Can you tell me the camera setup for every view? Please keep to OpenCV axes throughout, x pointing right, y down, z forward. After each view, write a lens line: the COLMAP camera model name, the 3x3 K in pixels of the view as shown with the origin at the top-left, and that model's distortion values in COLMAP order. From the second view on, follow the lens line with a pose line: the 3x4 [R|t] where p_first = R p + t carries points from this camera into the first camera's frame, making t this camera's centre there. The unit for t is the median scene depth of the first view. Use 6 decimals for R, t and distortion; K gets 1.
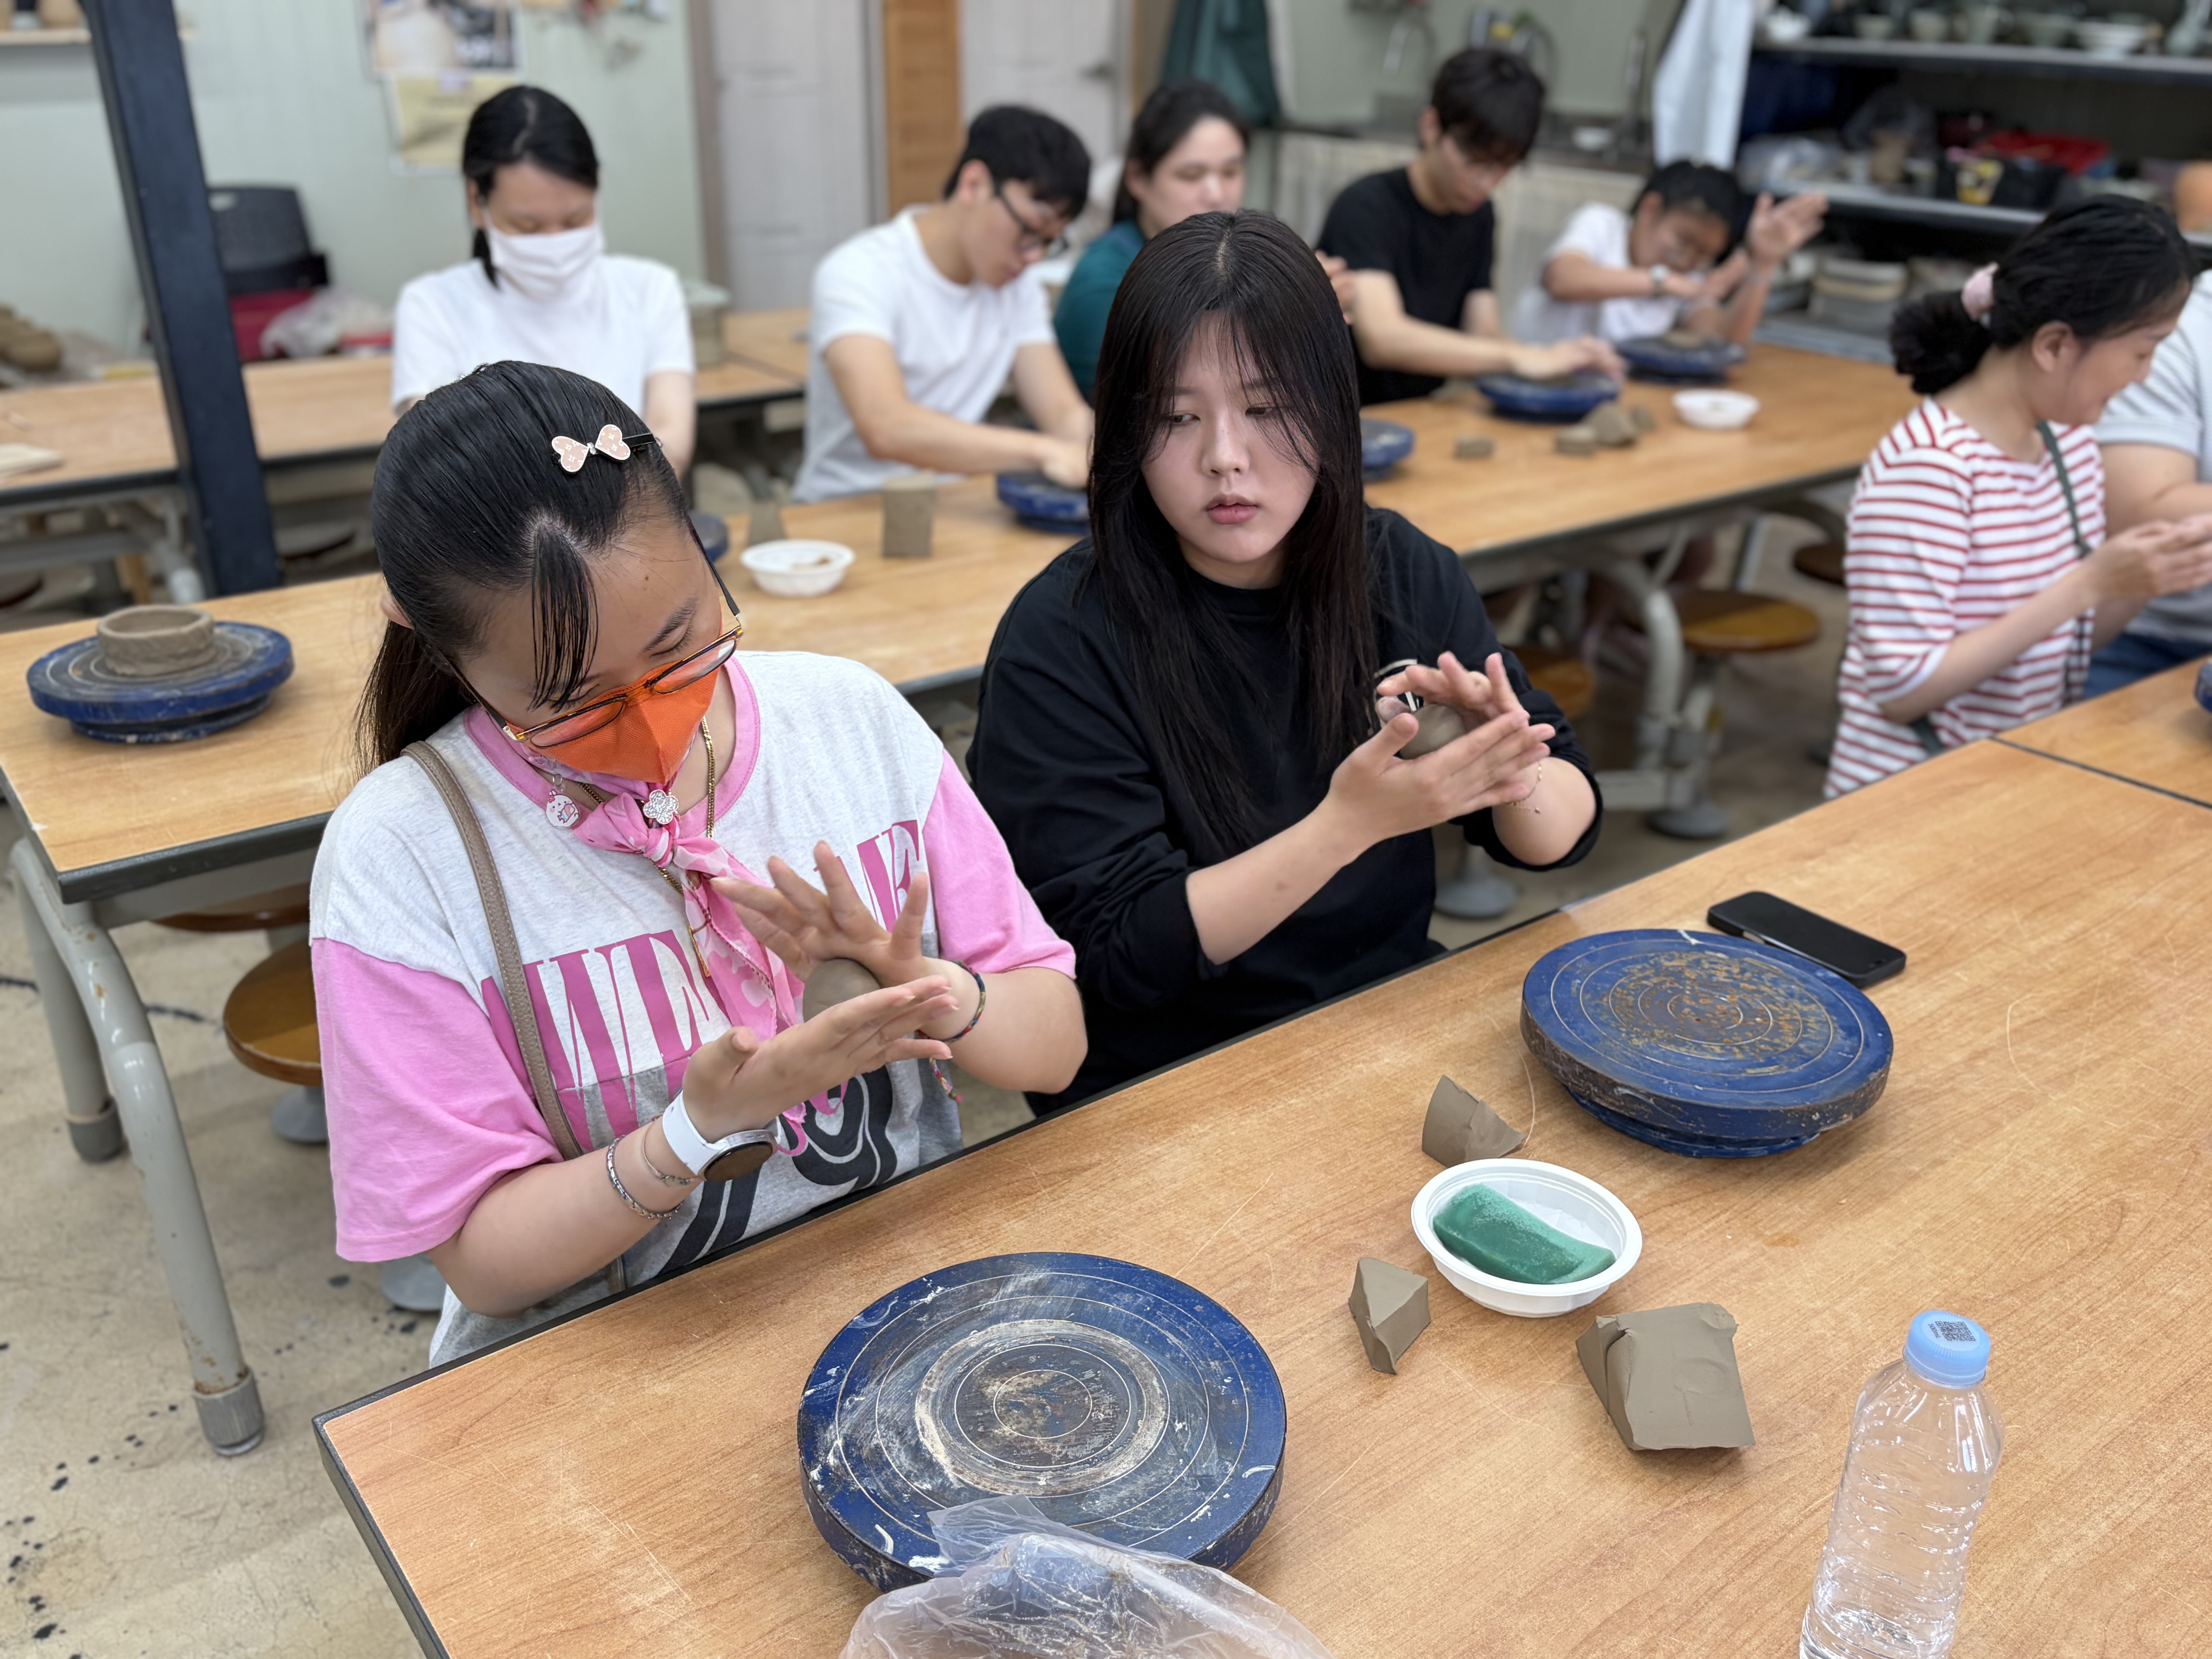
lens RADIAL K [[1893.6, 0, 1104.7], [0, 1893.6, 836.2], [0, 0, 1]] dist [0.037740, -0.027323]
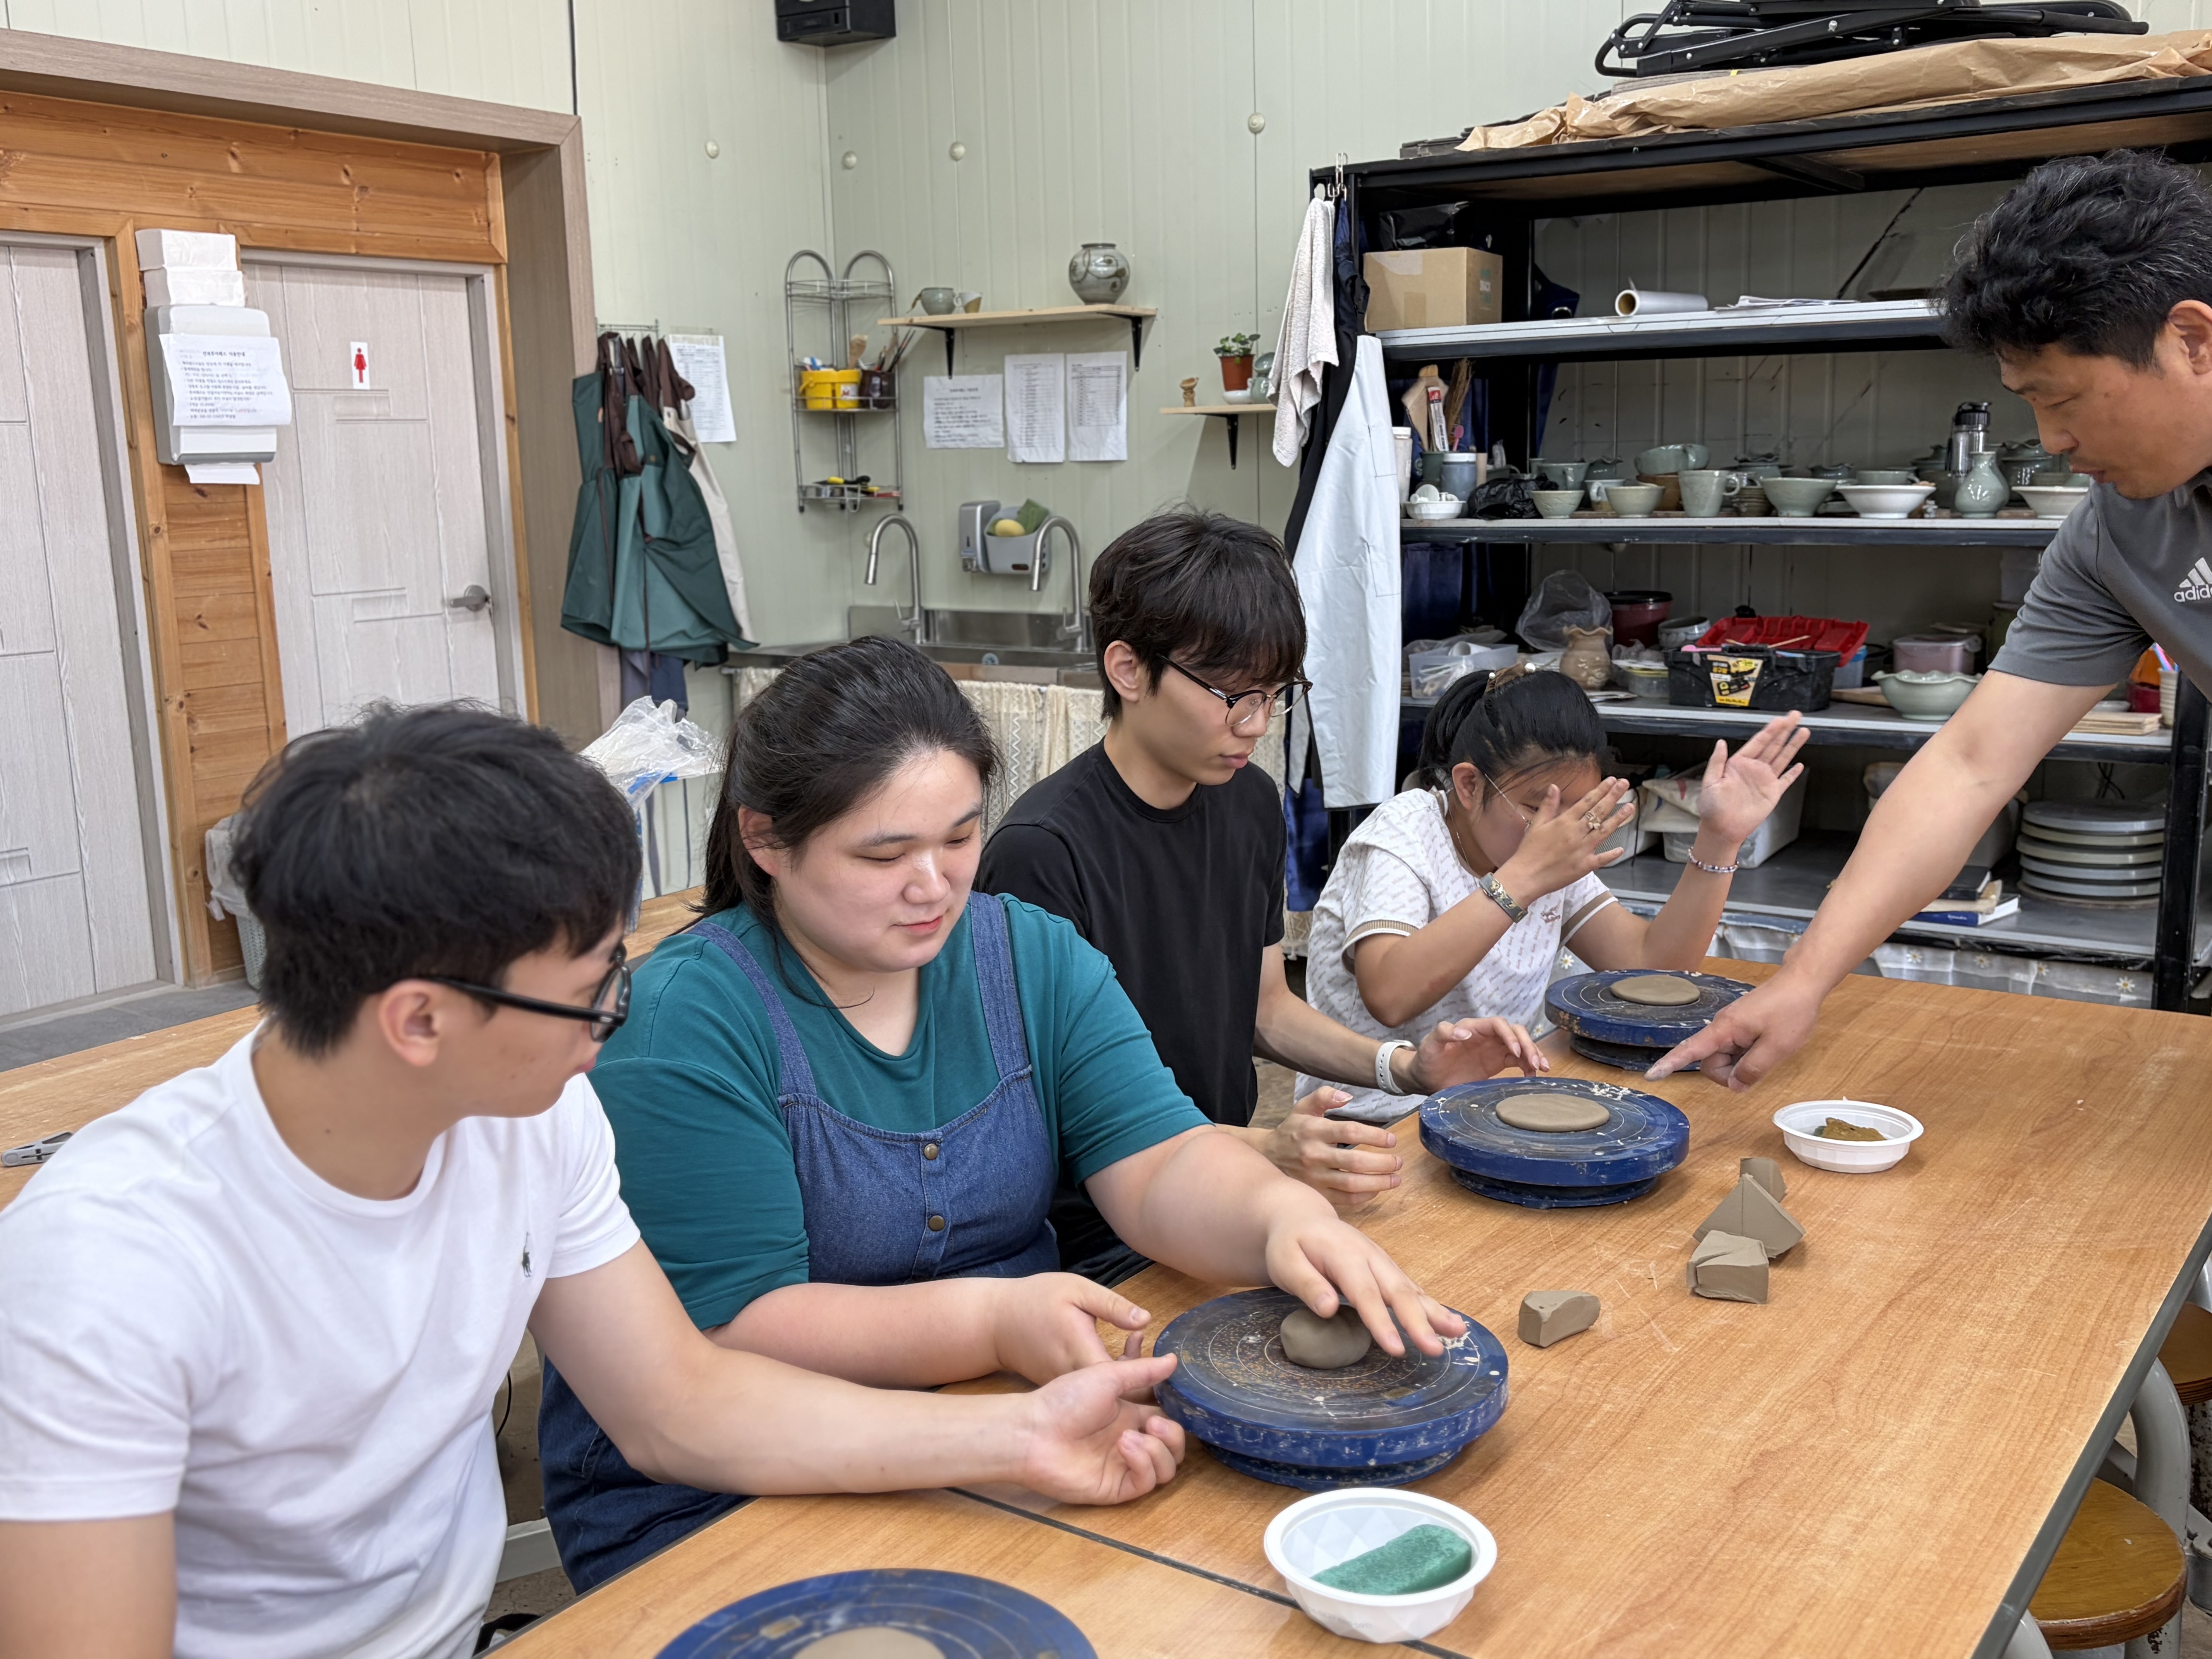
lens RADIAL K [[2153.8, 0, 1151.3], [0, 2153.8, 803.6], [0, 0, 1]] dist [0.078322, 0.000000]
pose [[0.941800, -0.091736, 0.323414, -0.043355], [0.175263, 0.954944, -0.239509, -0.138599], [-0.286870, 0.282252, 0.915445, 0.312341]]
